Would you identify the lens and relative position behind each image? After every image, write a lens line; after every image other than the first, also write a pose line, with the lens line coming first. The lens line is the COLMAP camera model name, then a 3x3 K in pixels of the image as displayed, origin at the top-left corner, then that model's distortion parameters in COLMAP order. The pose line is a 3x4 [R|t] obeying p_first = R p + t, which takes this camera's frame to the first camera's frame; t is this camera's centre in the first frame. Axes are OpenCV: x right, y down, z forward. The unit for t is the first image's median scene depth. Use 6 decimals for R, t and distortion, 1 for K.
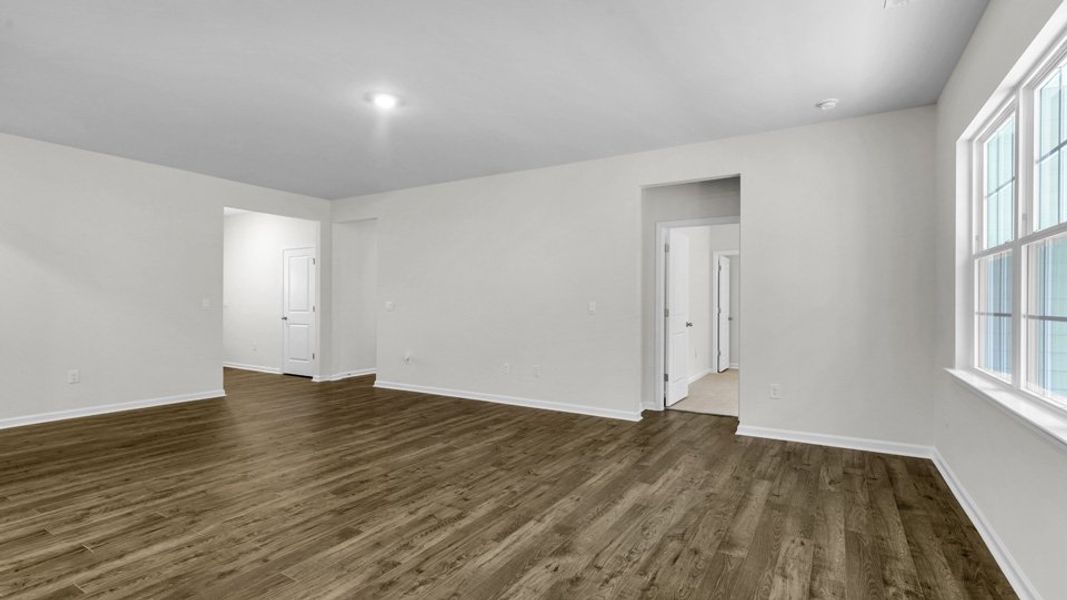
lens RADIAL K [[501.8, 0, 533.5], [0, 501.8, 300.0], [0, 0, 1]] dist [0.009874, 0.000667]
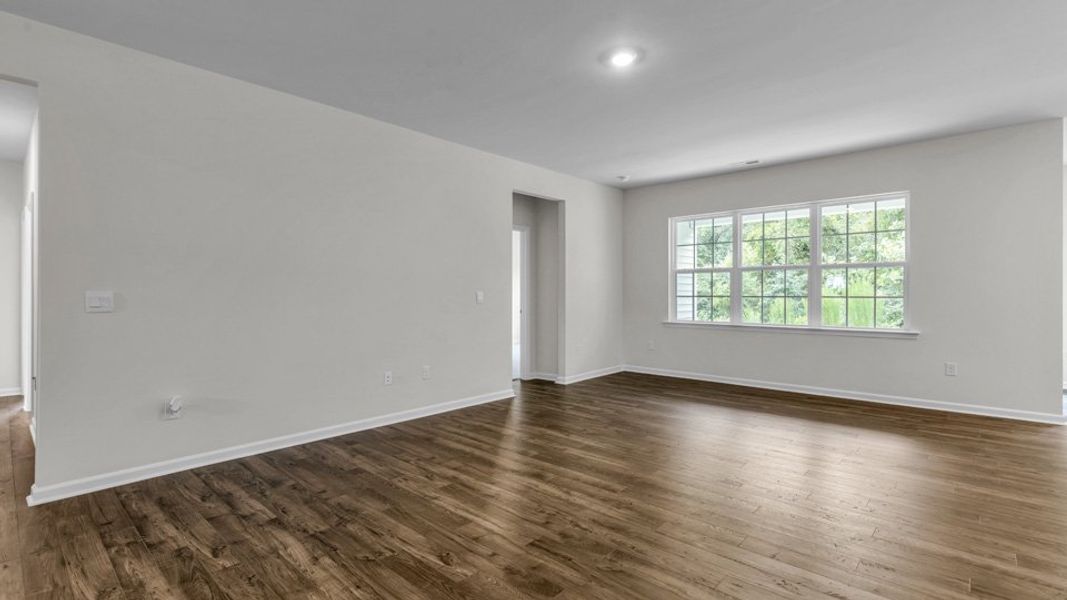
lens RADIAL K [[483.9, 0, 533.5], [0, 483.9, 300.0], [0, 0, 1]] dist [0.001121, -0.000405]
pose [[0.196793, -0.018101, 0.980278, -1.113571], [0.000313, 0.999831, 0.018399, 0.002533], [-0.980445, -0.003314, 0.196765, 0.961697]]
